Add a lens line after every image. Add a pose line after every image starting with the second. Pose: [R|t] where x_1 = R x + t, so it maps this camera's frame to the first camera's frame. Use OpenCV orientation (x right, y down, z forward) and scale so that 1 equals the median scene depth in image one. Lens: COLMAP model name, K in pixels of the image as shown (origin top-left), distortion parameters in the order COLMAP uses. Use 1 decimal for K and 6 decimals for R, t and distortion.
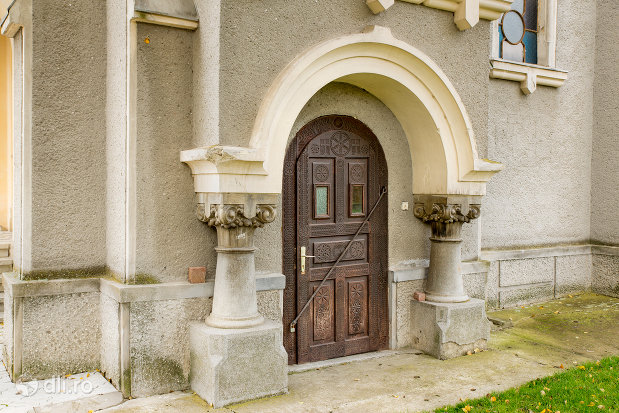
lens RADIAL K [[653.0, 0, 309.5], [0, 653.0, 206.5], [0, 0, 1]] dist [0.010914, 0.021499]
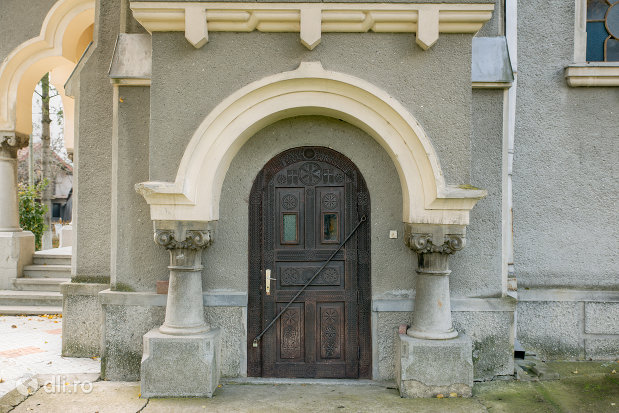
lens RADIAL K [[653.0, 0, 309.5], [0, 653.0, 206.5], [0, 0, 1]] dist [0.010914, 0.021499]
pose [[0.821400, 0.000136, -0.570353, 0.649708], [-0.017482, 0.999536, -0.024940, -0.017016], [0.570085, 0.030457, 0.821021, 0.138966]]
